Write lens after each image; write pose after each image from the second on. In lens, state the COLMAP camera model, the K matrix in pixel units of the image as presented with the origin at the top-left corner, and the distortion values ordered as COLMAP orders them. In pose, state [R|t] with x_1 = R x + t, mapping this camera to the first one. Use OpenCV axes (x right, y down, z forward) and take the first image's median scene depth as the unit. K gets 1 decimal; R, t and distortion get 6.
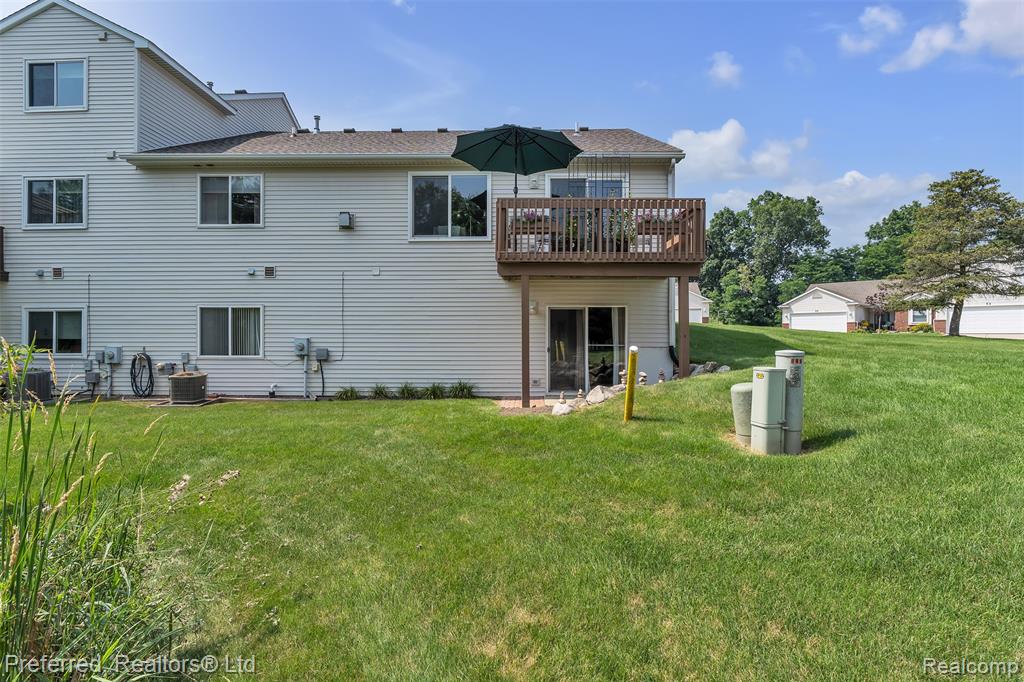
lens RADIAL K [[503.7, 0, 512.0], [0, 503.7, 341.0], [0, 0, 1]] dist [0.000132, -0.000219]
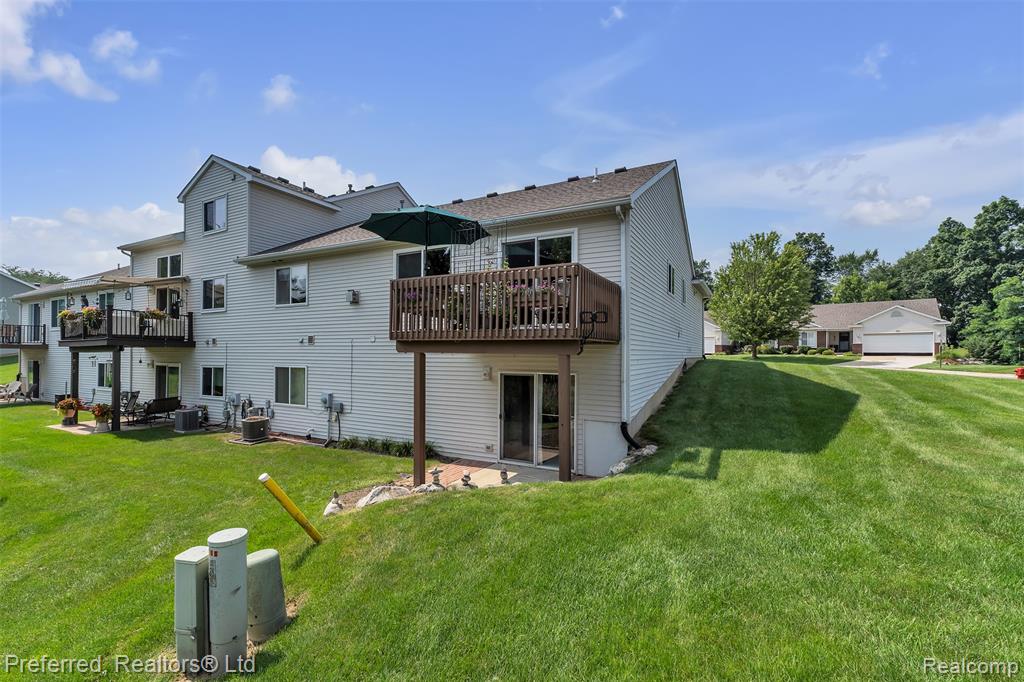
lens RADIAL K [[448.4, 0, 513.2], [0, 448.4, 356.3], [0, 0, 1]] dist [0.003372, 0.000344]
pose [[0.888410, 0.006822, -0.459001, 0.494481], [-0.006770, 0.999976, 0.001758, -0.100868], [0.459002, 0.001546, 0.888434, 0.227077]]
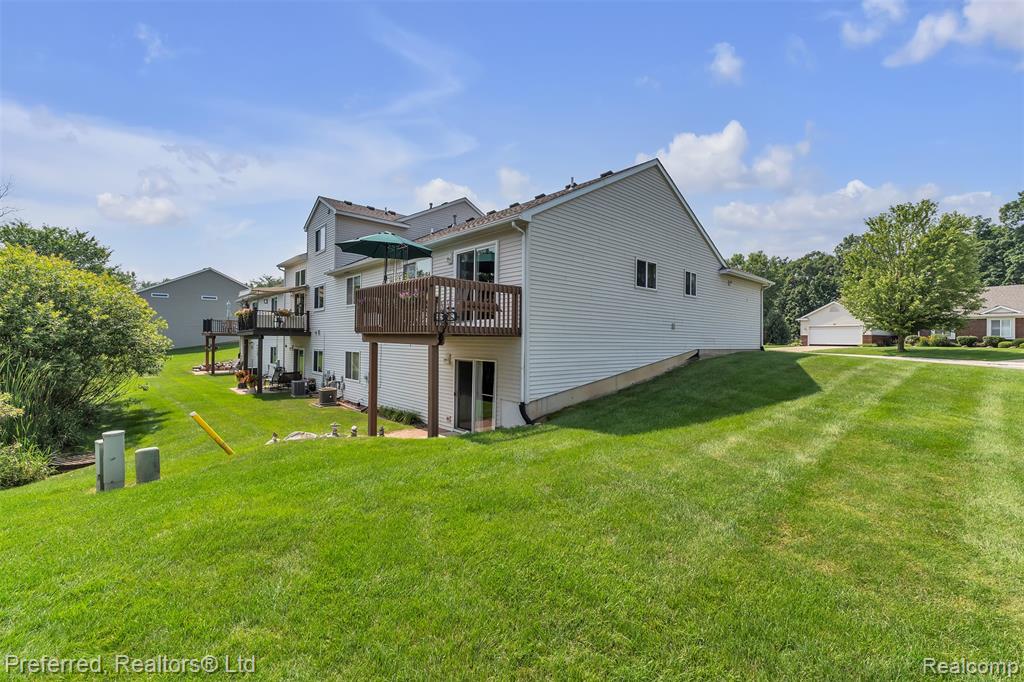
lens RADIAL K [[437.0, 0, 519.5], [0, 437.0, 344.9], [0, 0, 1]] dist [0.004267, 0.000833]
pose [[0.685040, 0.016845, -0.728311, 0.948967], [-0.017048, 0.999830, 0.007089, -0.111205], [0.728306, 0.007560, 0.685210, 0.380066]]
